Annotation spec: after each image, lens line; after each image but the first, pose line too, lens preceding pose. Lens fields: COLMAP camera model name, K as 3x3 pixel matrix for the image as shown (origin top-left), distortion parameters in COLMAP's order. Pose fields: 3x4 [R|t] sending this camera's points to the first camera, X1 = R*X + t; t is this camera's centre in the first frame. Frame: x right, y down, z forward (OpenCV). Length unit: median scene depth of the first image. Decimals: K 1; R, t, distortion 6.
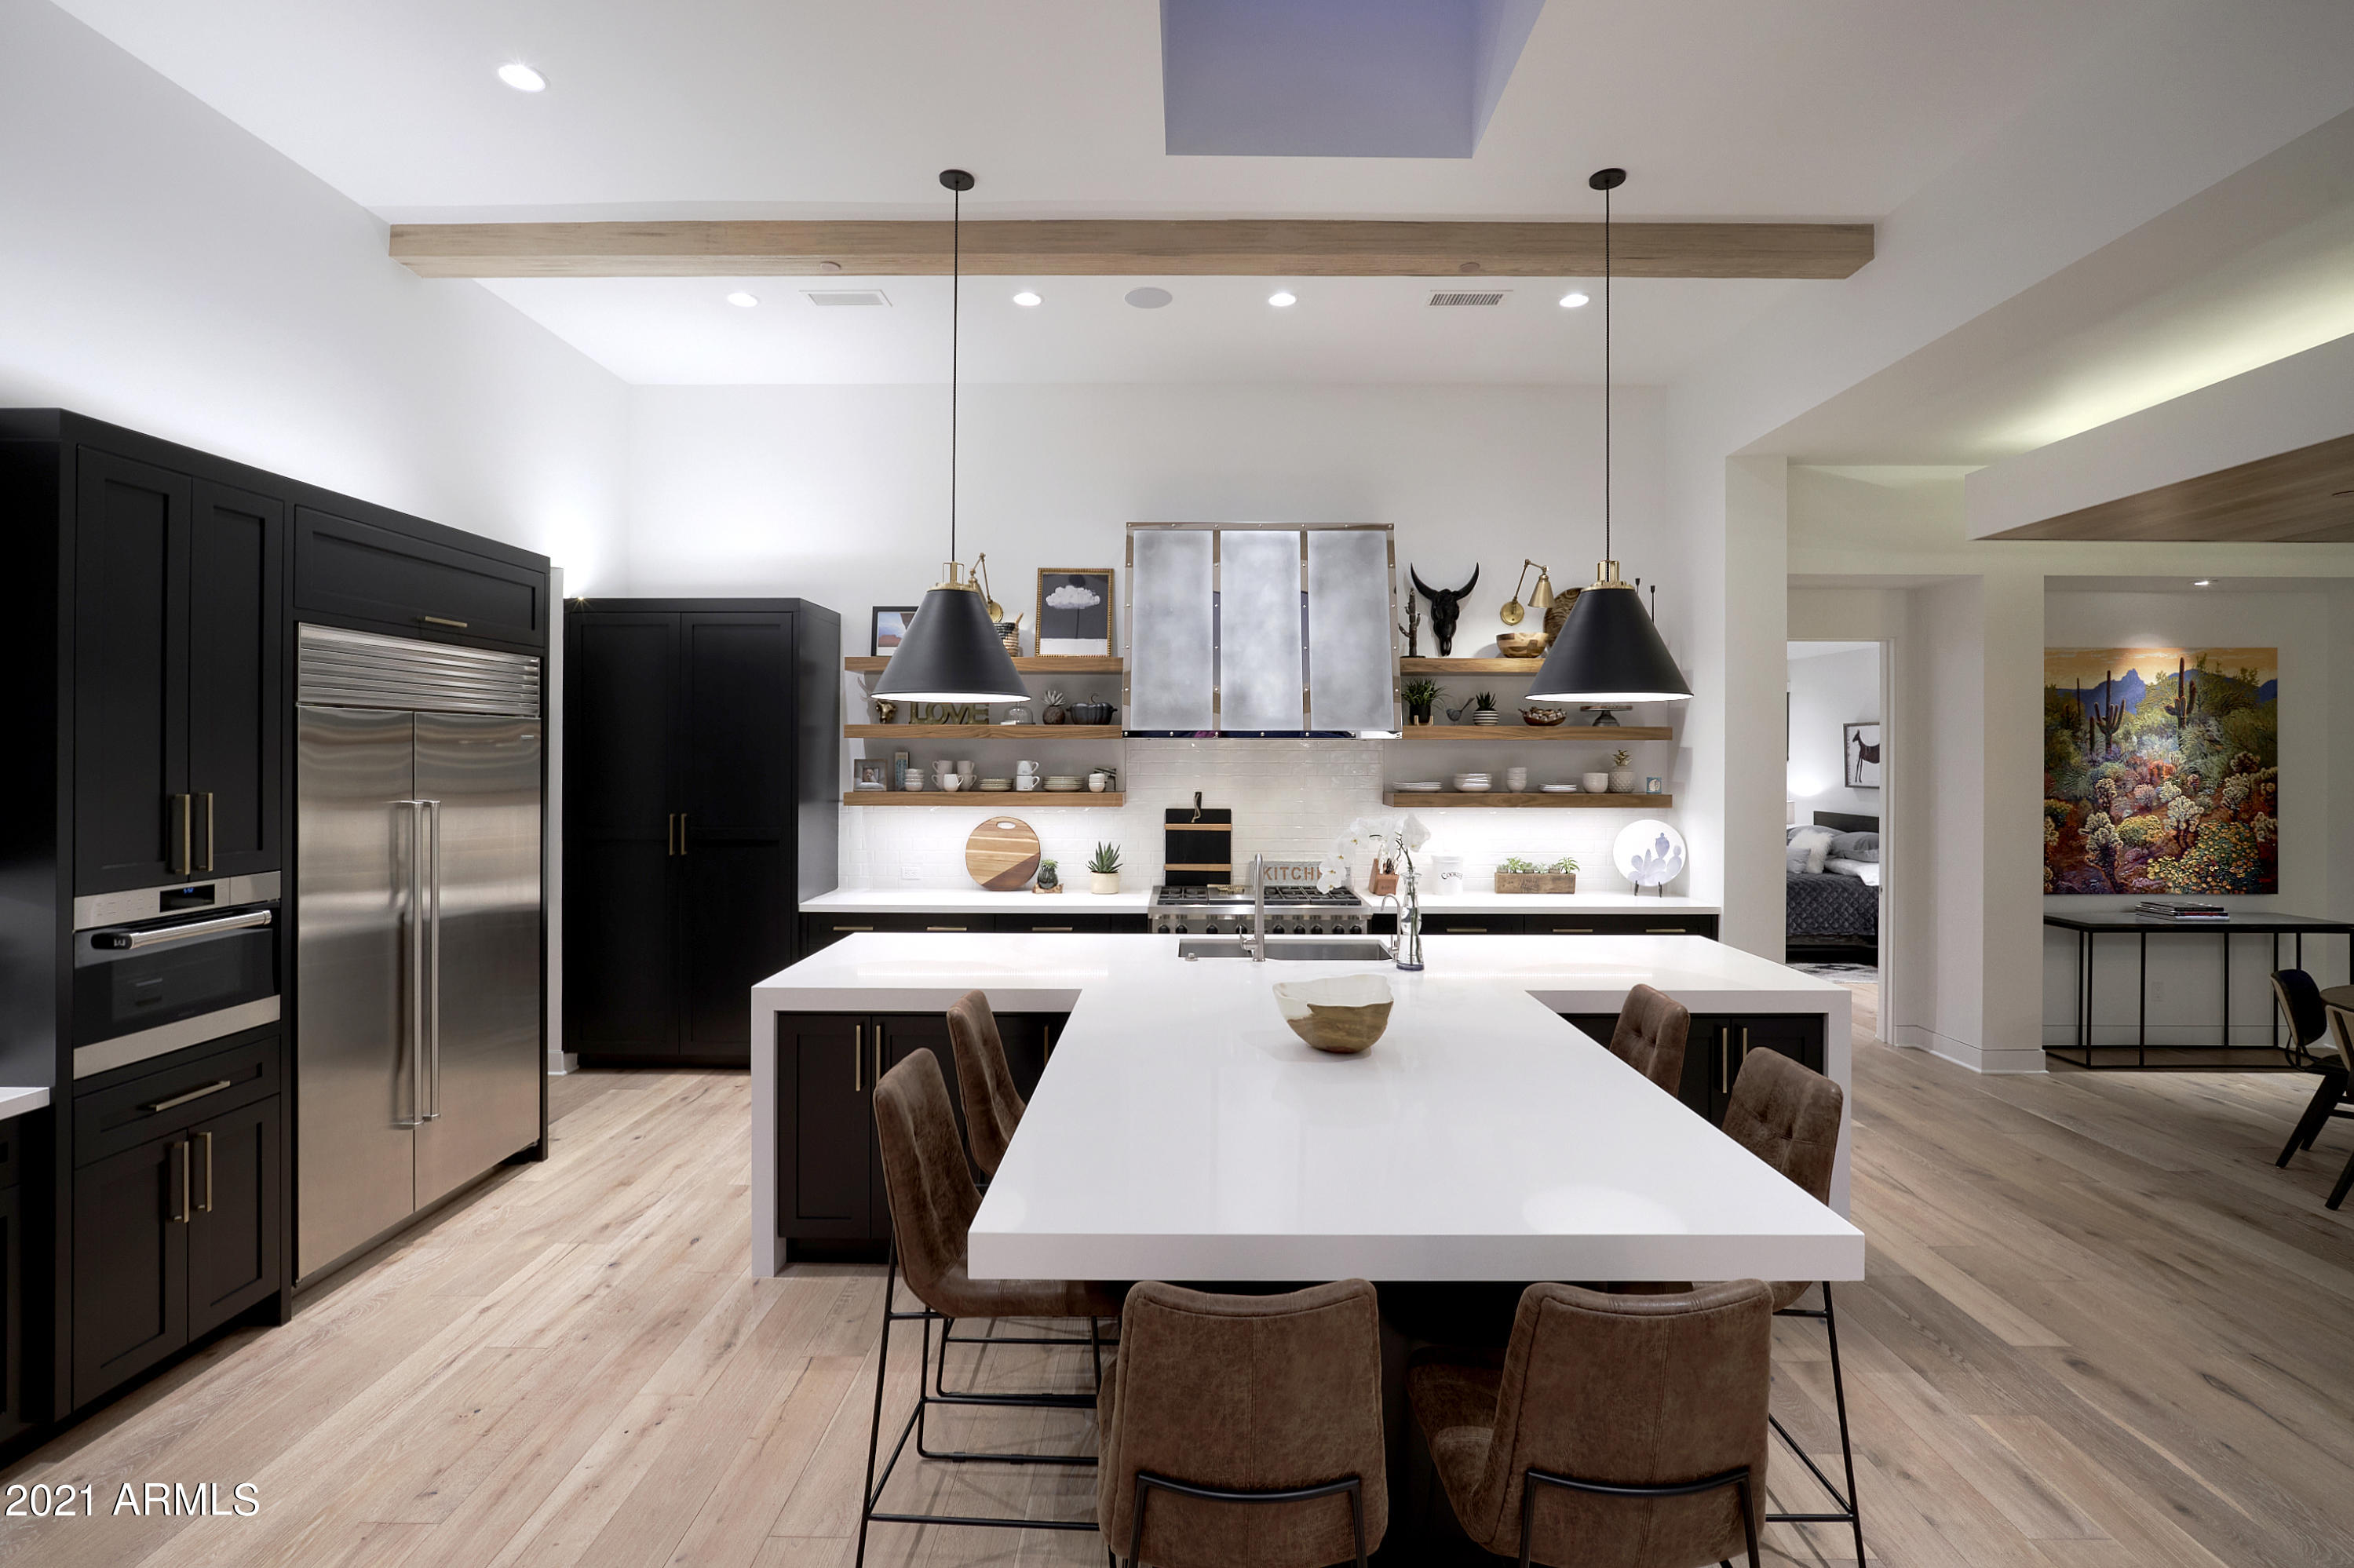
lens RADIAL K [[1037.6, 0, 1190.9], [0, 1037.6, 761.6], [0, 0, 1]] dist [-0.022733, 0.007119]
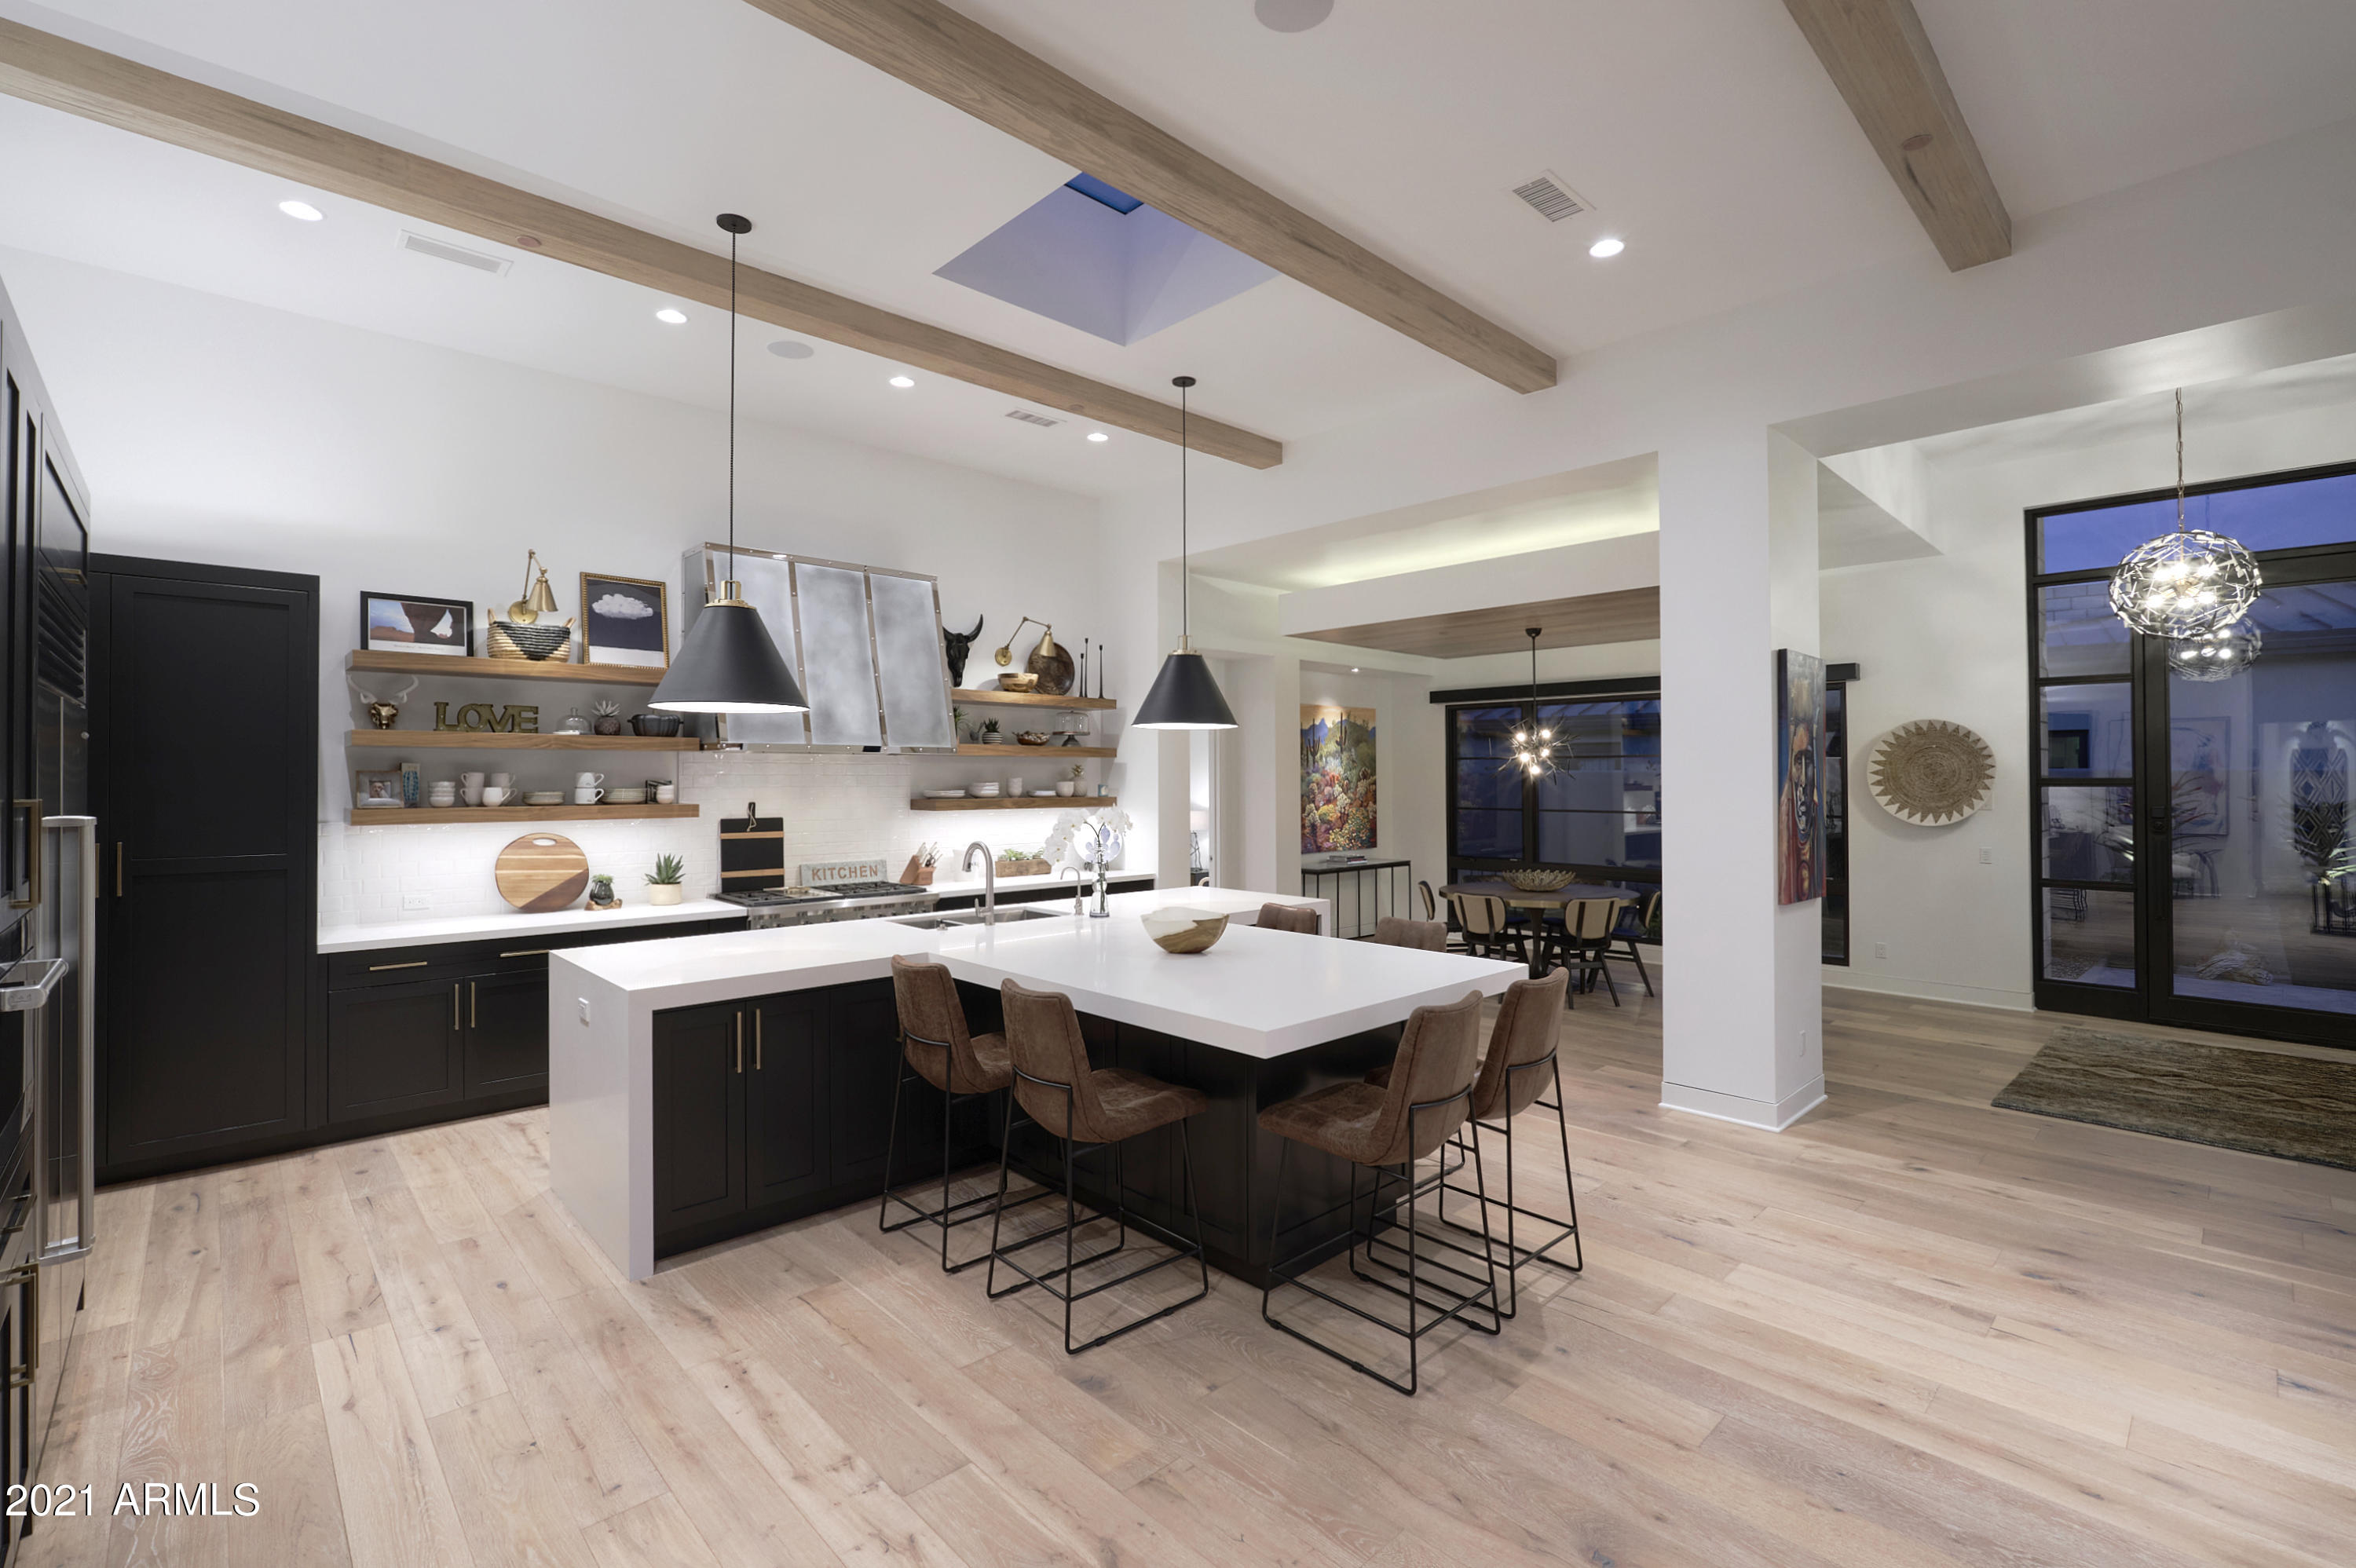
lens RADIAL K [[1038.5, 0, 1107.6], [0, 1038.5, 777.3], [0, 0, 1]] dist [-0.022733, 0.007119]
pose [[0.747157, -0.002286, 0.664644, -0.475681], [0.006884, 0.999967, -0.004299, 0.011935], [-0.664612, 0.007788, 0.747148, -0.036832]]
